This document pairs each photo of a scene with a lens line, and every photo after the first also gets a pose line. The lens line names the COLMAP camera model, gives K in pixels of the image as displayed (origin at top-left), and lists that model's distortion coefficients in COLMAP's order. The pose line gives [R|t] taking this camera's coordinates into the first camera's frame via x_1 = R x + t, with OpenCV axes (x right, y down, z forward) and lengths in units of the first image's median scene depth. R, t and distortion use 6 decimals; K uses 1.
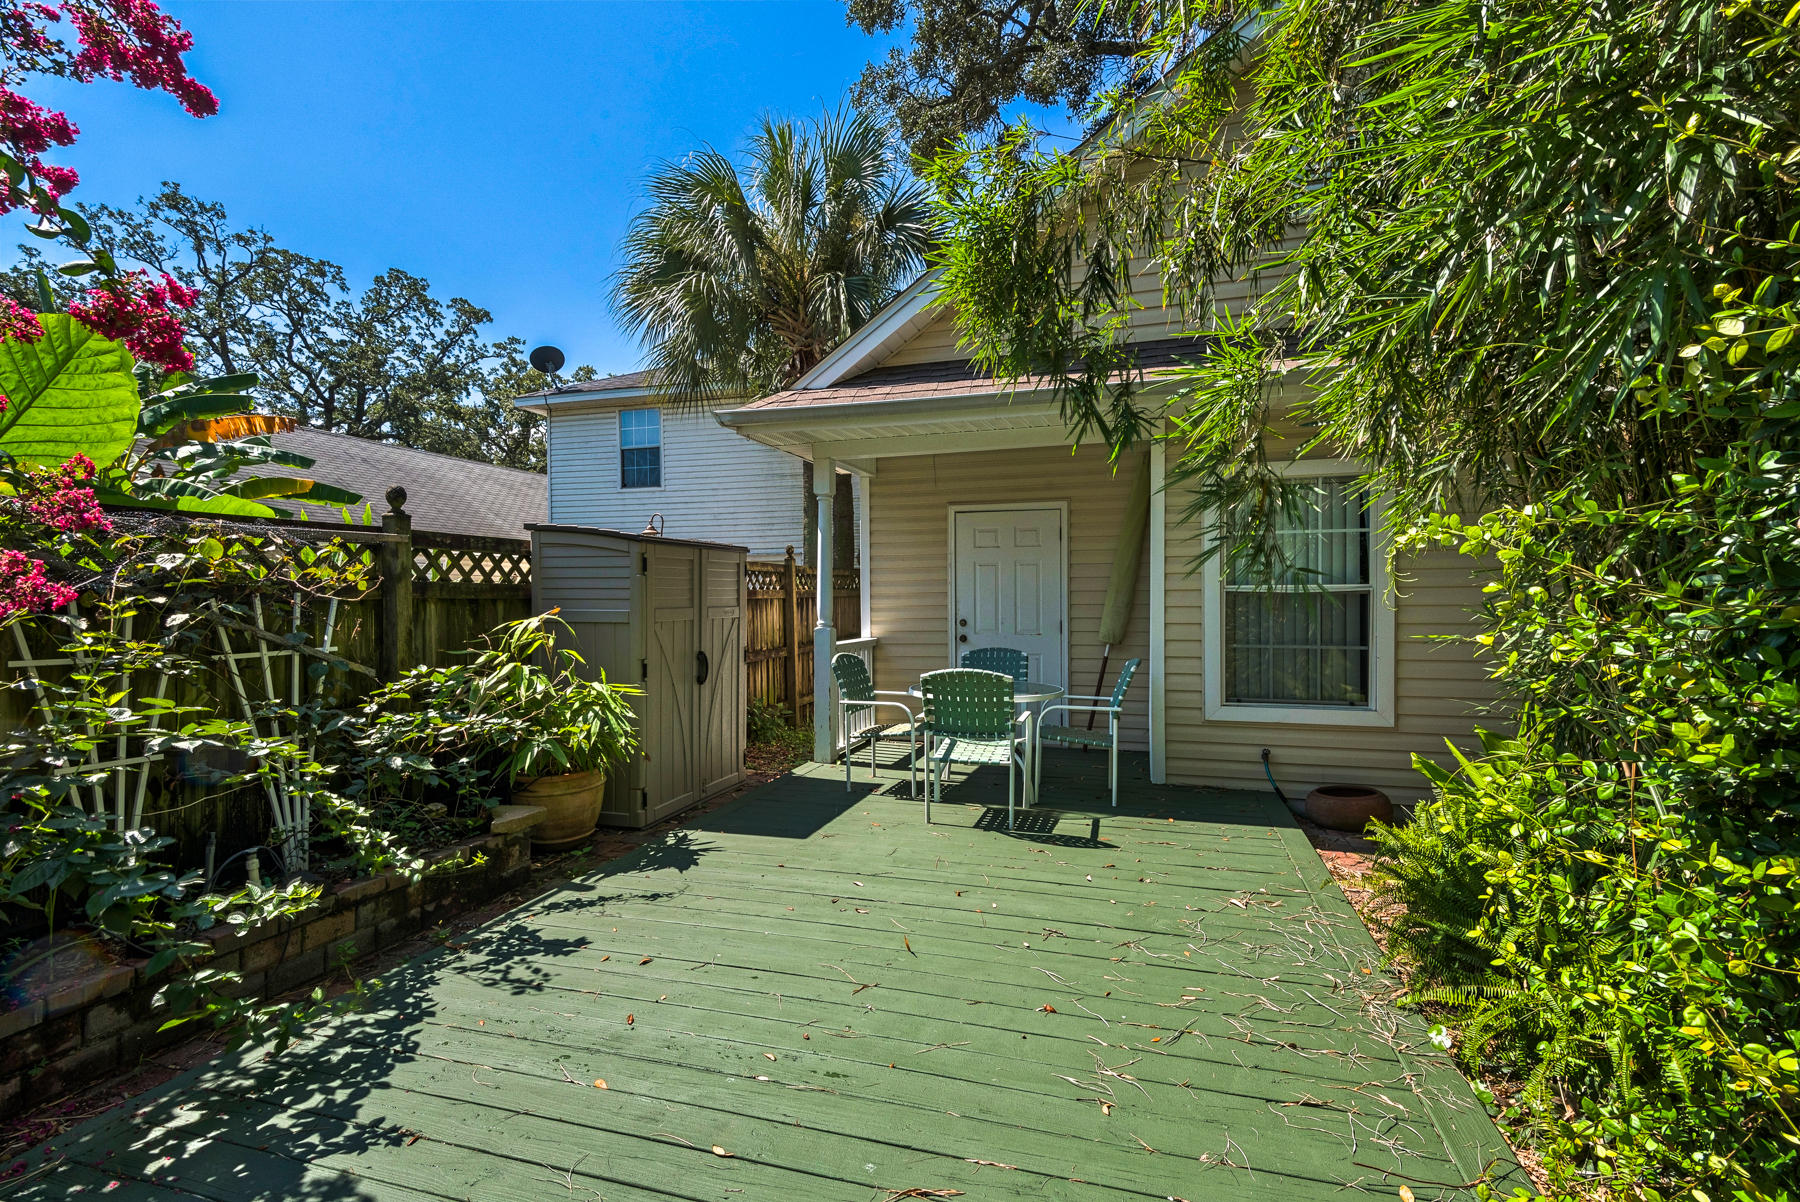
lens RADIAL K [[820.0, 0, 900.0], [0, 820.0, 601.0], [0, 0, 1]] dist [0.034960, -0.017005]
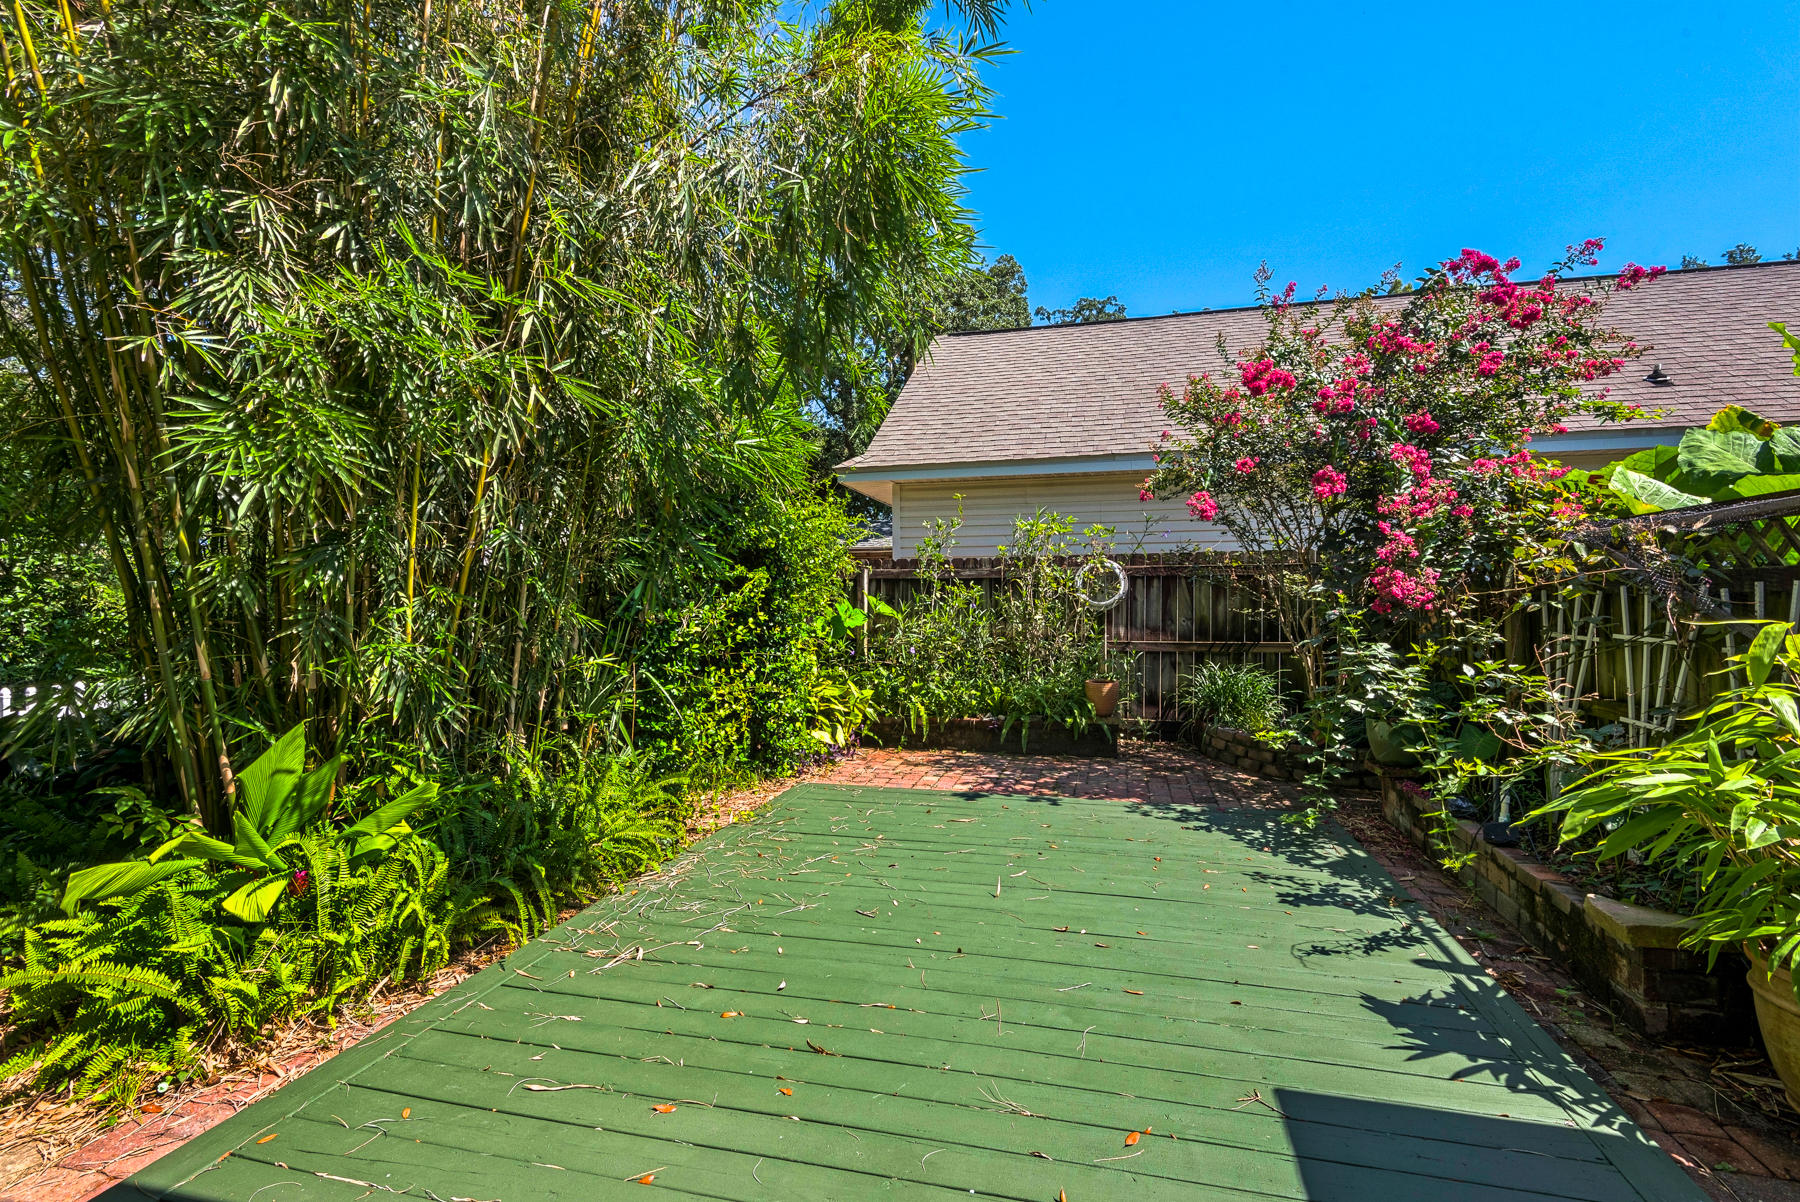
lens RADIAL K [[820.0, 0, 900.0], [0, 820.0, 601.0], [0, 0, 1]] dist [0.034960, -0.017005]
pose [[-0.998863, 0.002657, -0.047602, 0.146523], [0.002138, 0.999938, 0.010949, -0.001443], [0.047628, 0.010834, -0.998806, 1.644556]]
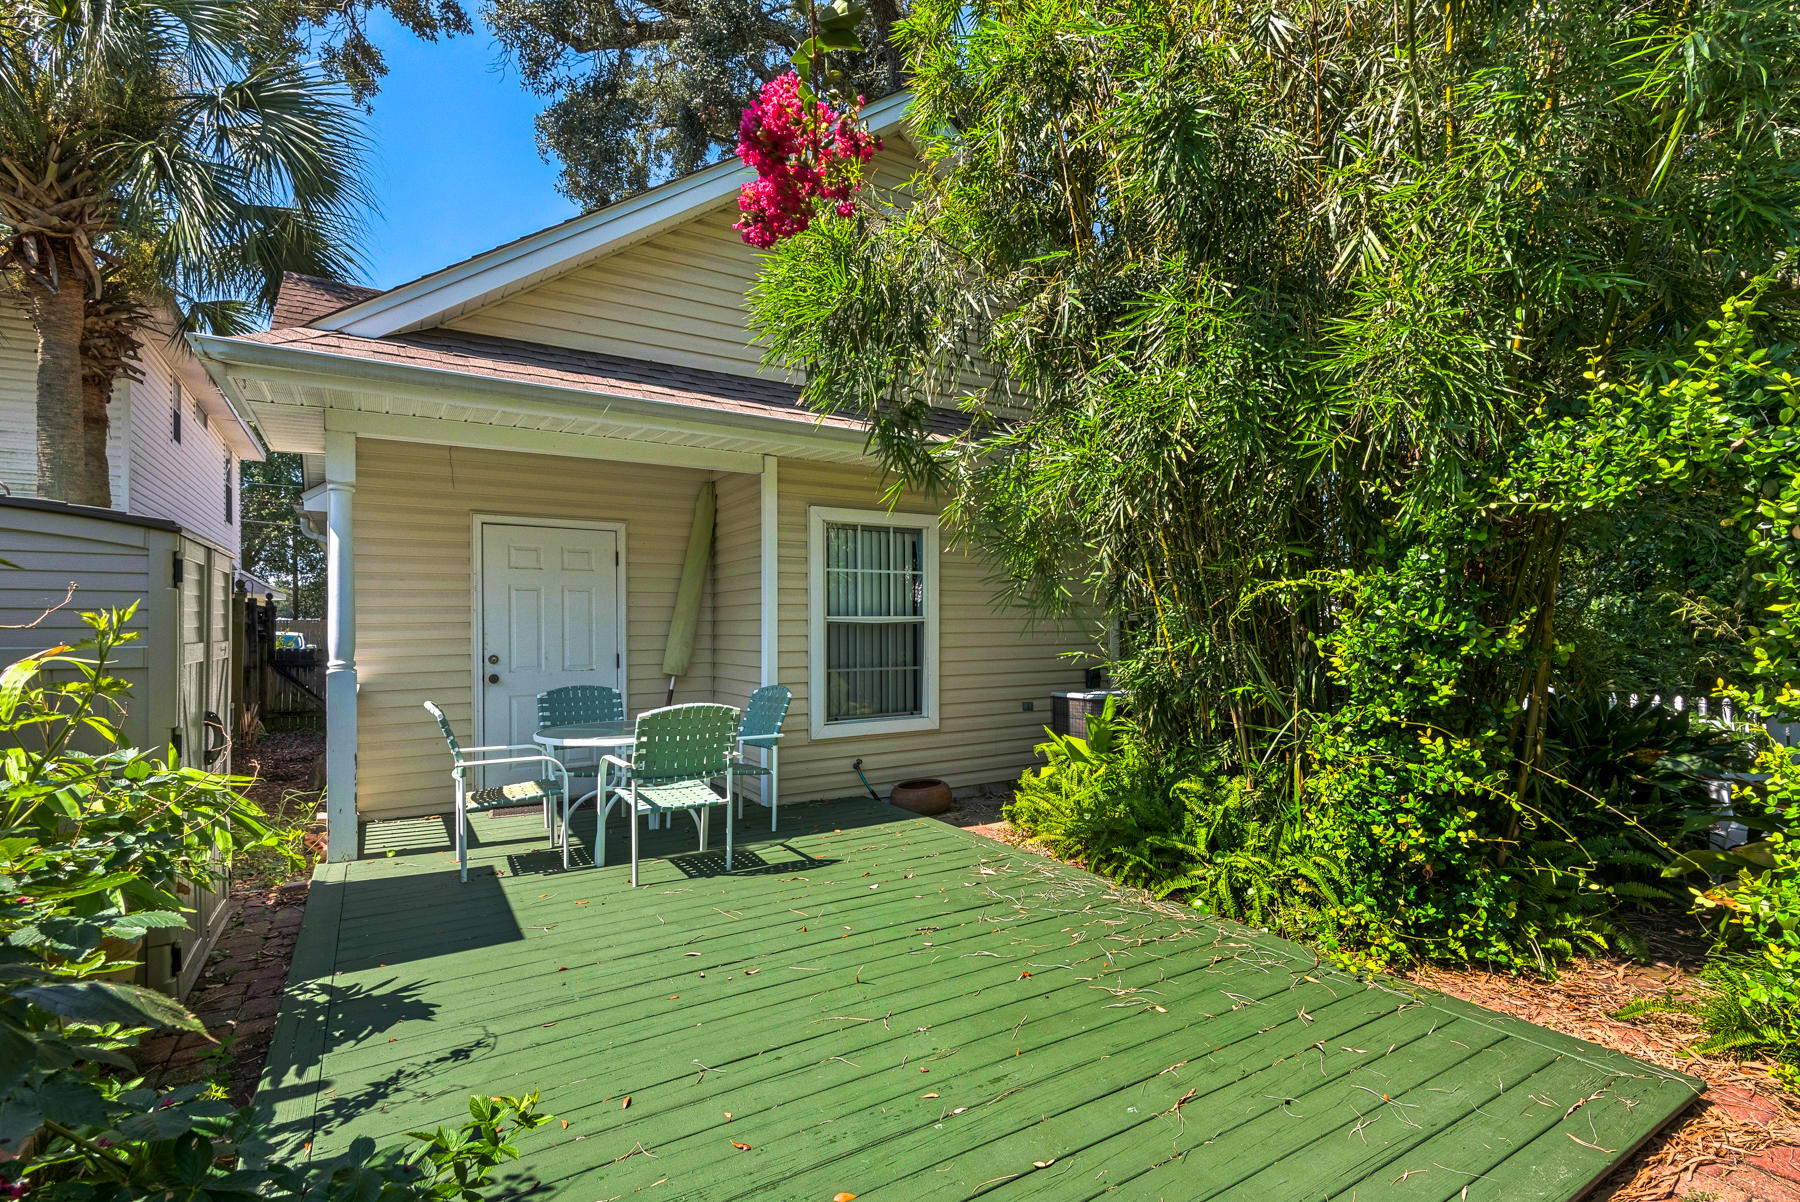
lens RADIAL K [[861.5, 0, 930.2], [0, 861.5, 631.9], [0, 0, 1]] dist [0.034447, -0.030044]
pose [[0.644775, -0.003995, 0.764362, -0.546595], [0.007336, 0.999973, -0.000963, 0.005918], [-0.764337, 0.006228, 0.644787, 0.202356]]
